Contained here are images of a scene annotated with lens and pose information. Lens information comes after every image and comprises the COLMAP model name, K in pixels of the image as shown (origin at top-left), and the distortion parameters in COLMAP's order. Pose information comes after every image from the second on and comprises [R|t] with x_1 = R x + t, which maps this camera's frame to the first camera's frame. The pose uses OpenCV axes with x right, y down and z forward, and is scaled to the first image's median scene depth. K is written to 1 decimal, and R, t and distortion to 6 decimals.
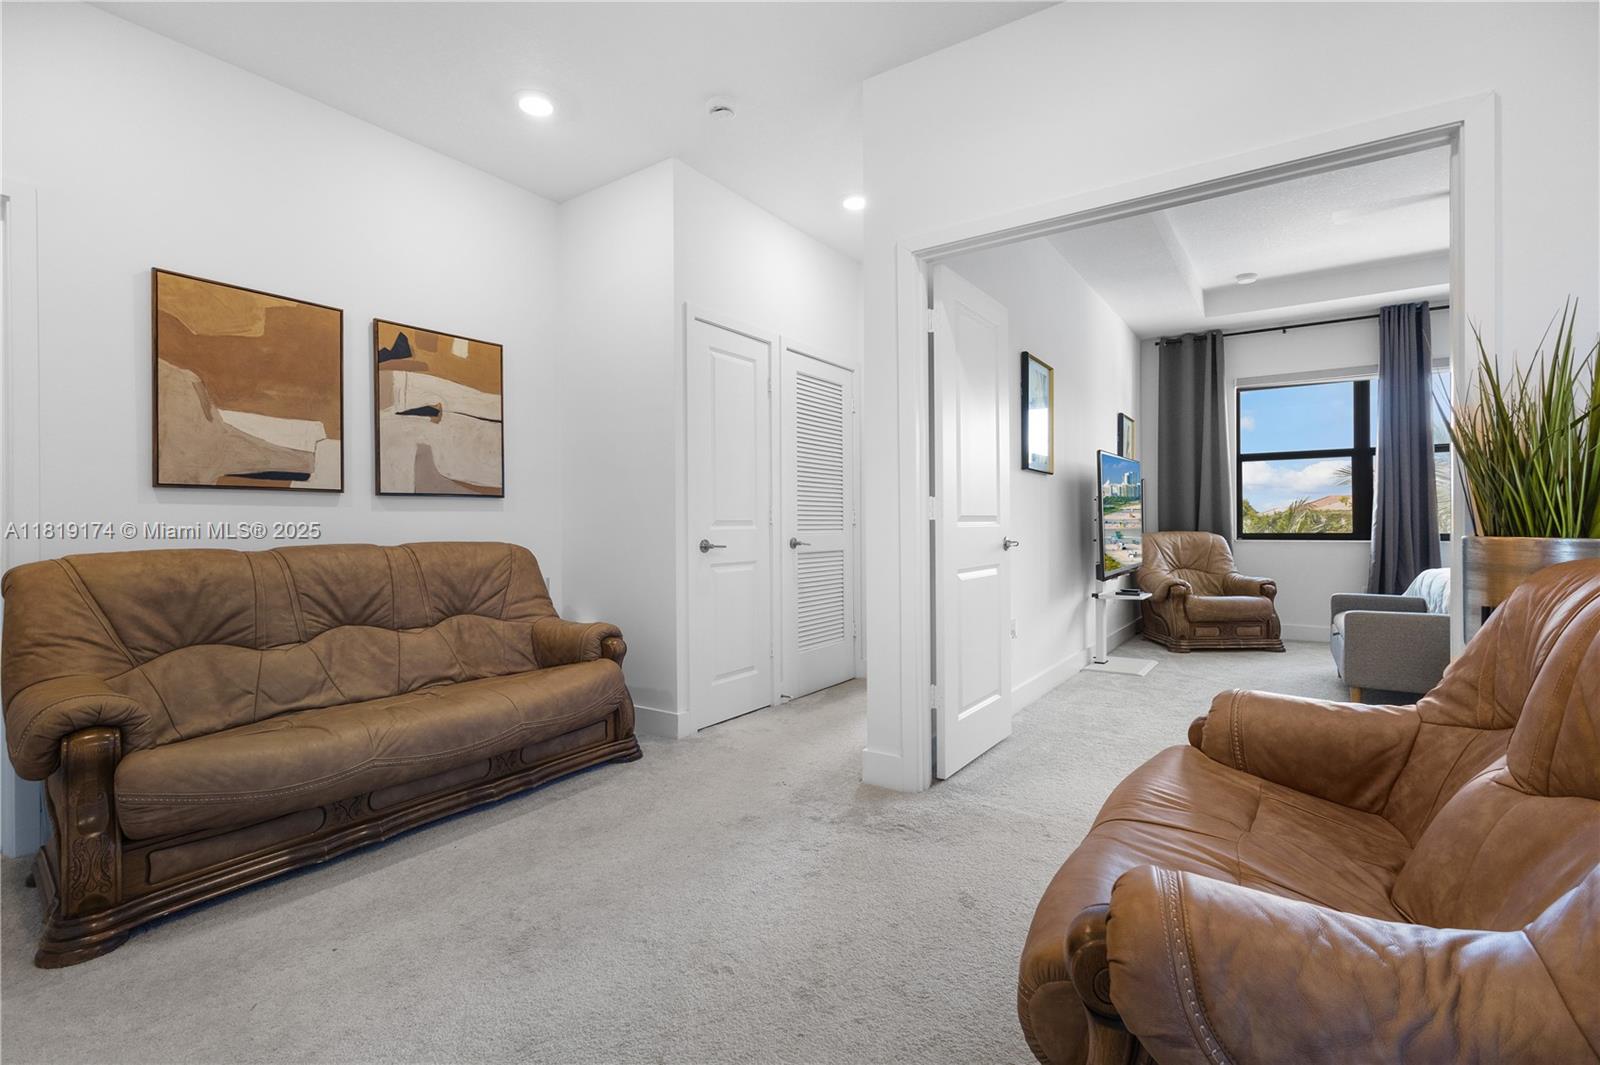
lens RADIAL K [[732.9, 0, 802.5], [0, 732.9, 521.8], [0, 0, 1]] dist [0.000876, 0.000118]
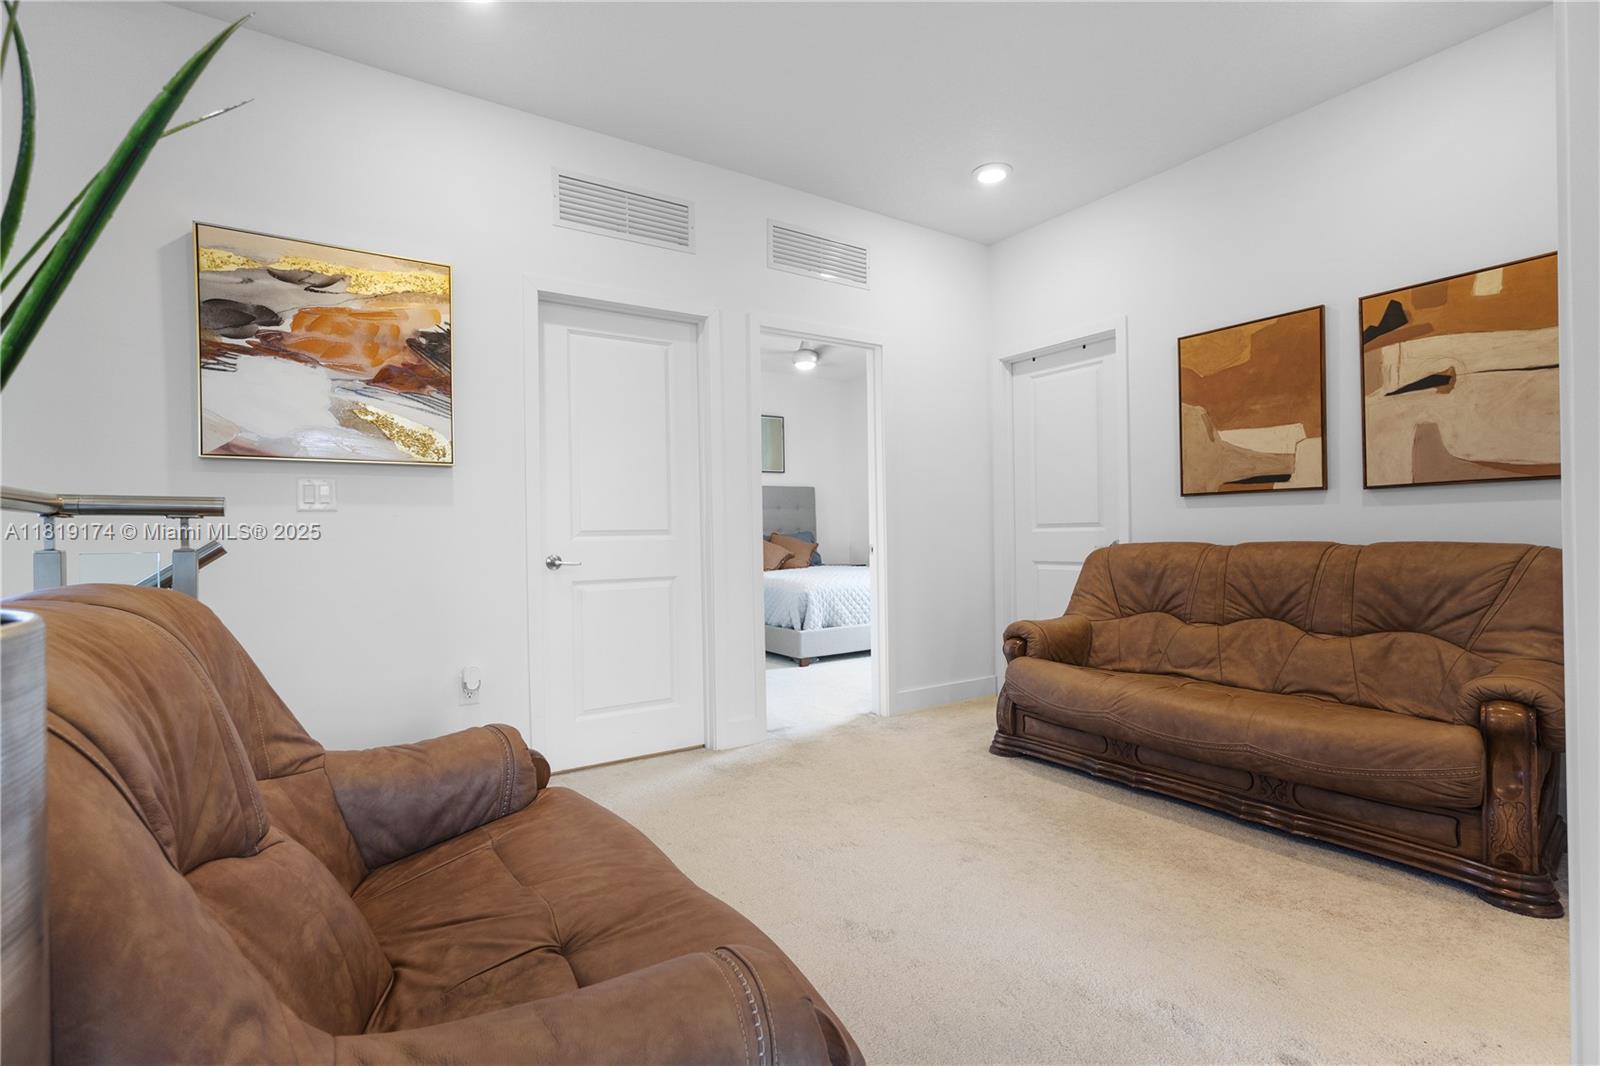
lens RADIAL K [[752.7, 0, 801.5], [0, 752.7, 530.1], [0, 0, 1]] dist [0.004419, 0.000619]
pose [[-0.377379, 0.008613, -0.926019, 0.624189], [0.020041, 0.999799, 0.001133, -0.000397], [0.925842, -0.018130, -0.377476, 0.775766]]
